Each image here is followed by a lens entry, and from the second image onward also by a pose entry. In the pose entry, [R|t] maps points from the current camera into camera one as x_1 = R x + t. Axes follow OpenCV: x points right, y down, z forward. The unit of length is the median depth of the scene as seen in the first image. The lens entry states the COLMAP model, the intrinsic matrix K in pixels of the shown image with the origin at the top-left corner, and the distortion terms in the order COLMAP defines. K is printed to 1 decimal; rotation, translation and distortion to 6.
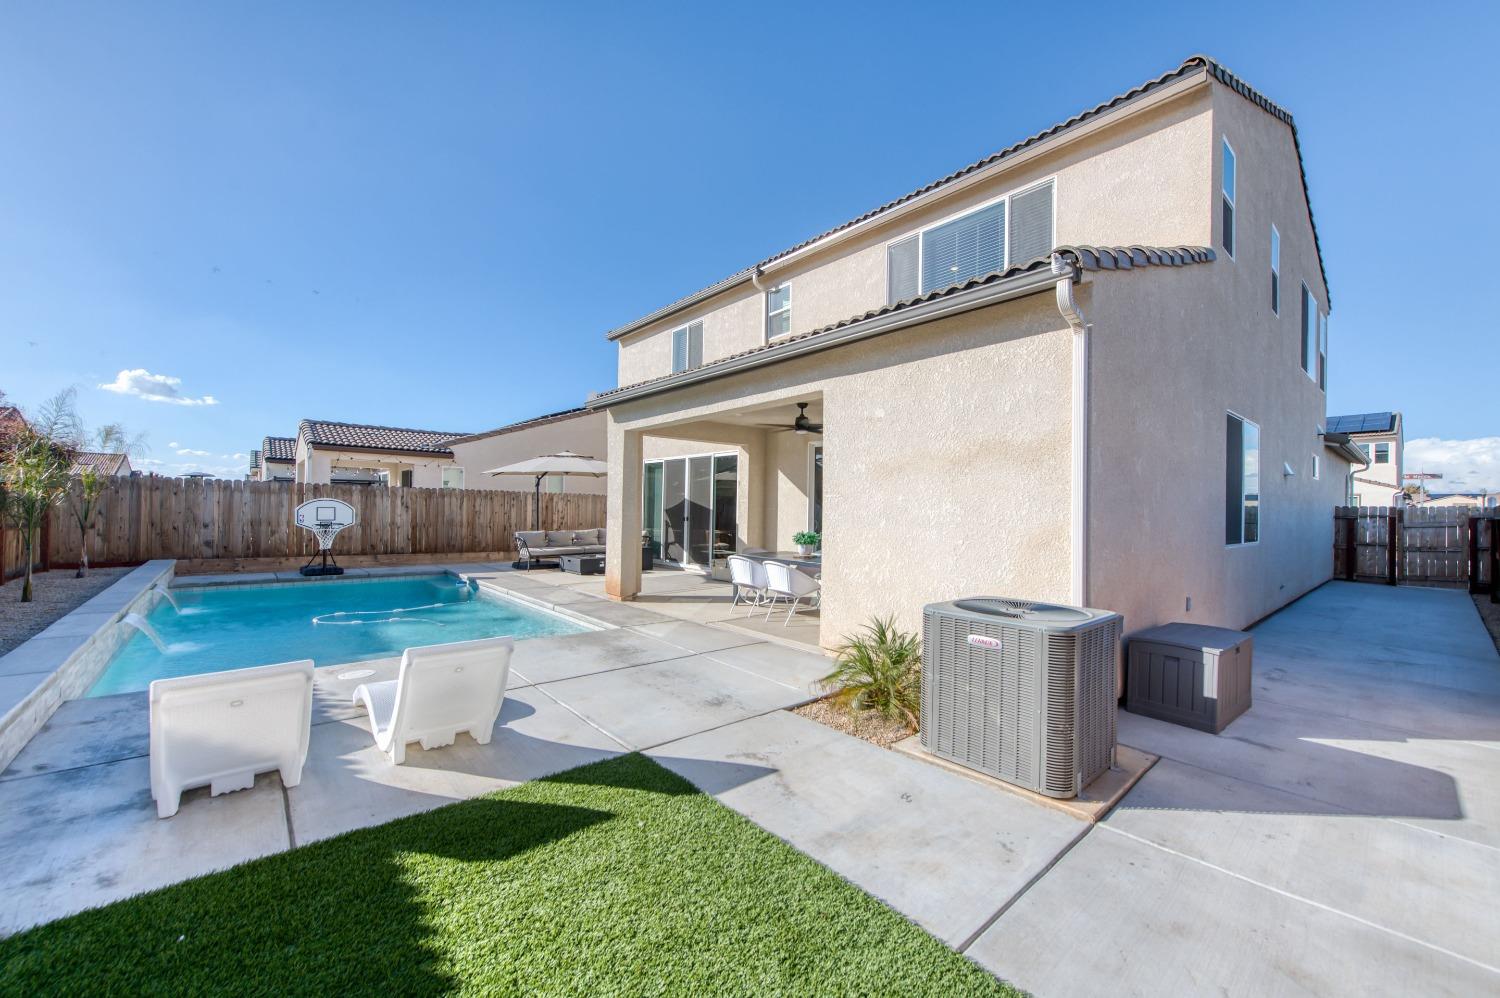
lens RADIAL K [[585.3, 0, 742.5], [0, 585.3, 505.7], [0, 0, 1]] dist [0.006829, -0.000731]
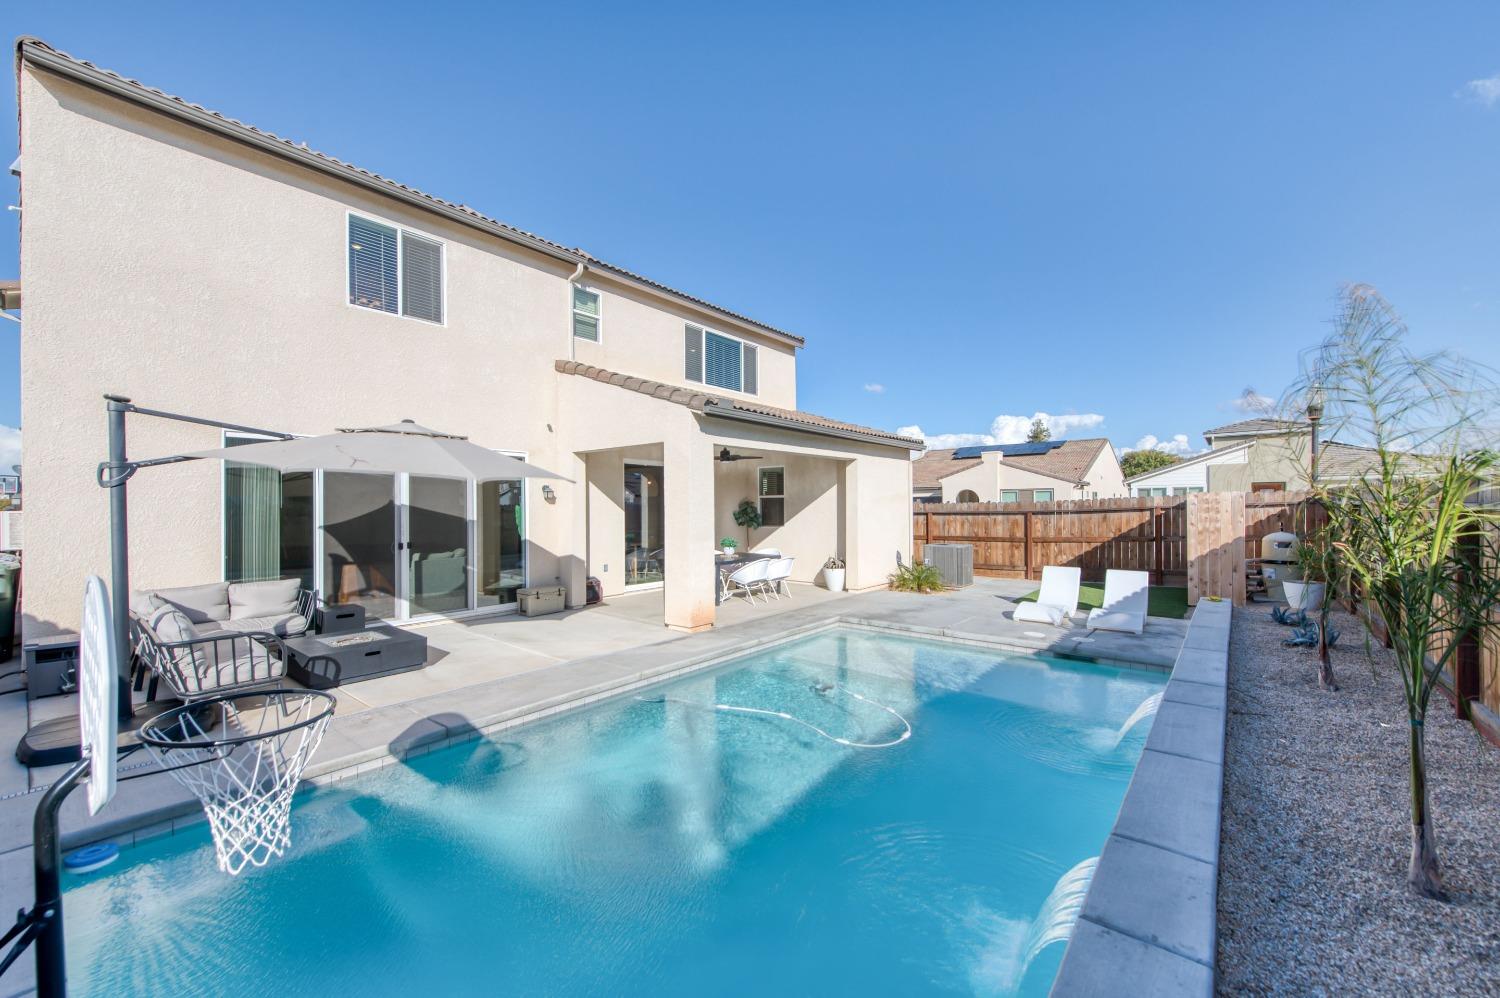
lens RADIAL K [[585.3, 0, 742.5], [0, 585.3, 505.7], [0, 0, 1]] dist [0.006829, -0.000731]
pose [[-0.172109, -0.014847, 0.984966, -0.921797], [-0.004612, 0.999888, 0.014267, -0.036189], [-0.985067, -0.002087, -0.172158, 0.916698]]
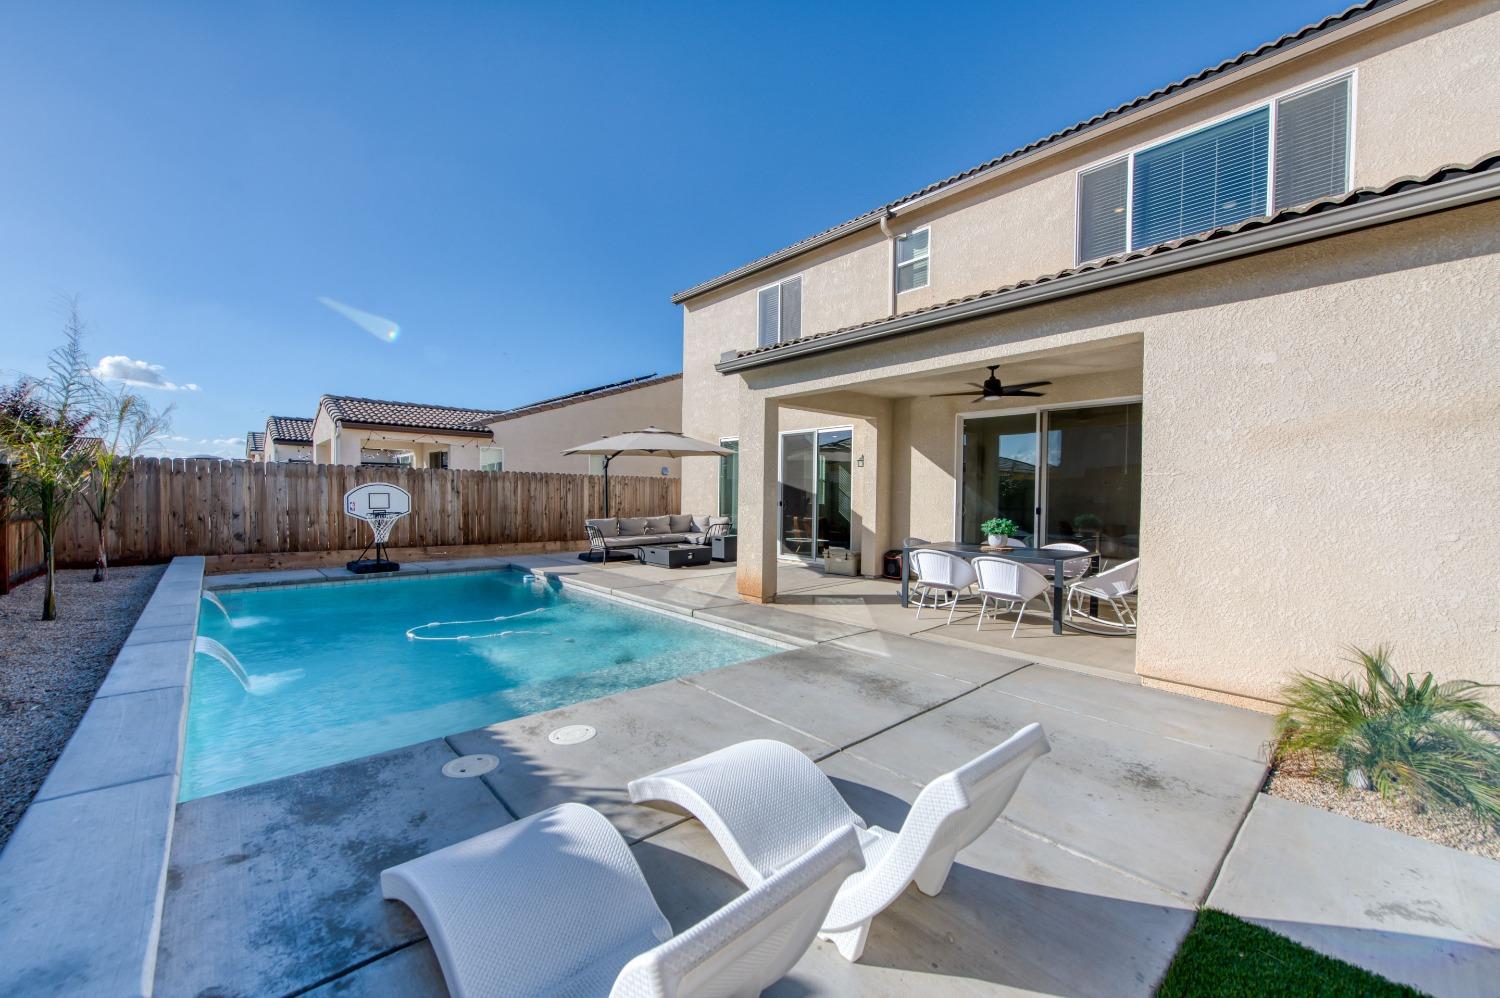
lens RADIAL K [[585.3, 0, 742.5], [0, 585.3, 505.7], [0, 0, 1]] dist [0.006829, -0.000731]
pose [[0.999704, -0.006890, 0.023322, -0.209088], [0.006210, 0.999557, 0.029118, -0.000646], [-0.023512, -0.028964, 0.999304, 0.138440]]
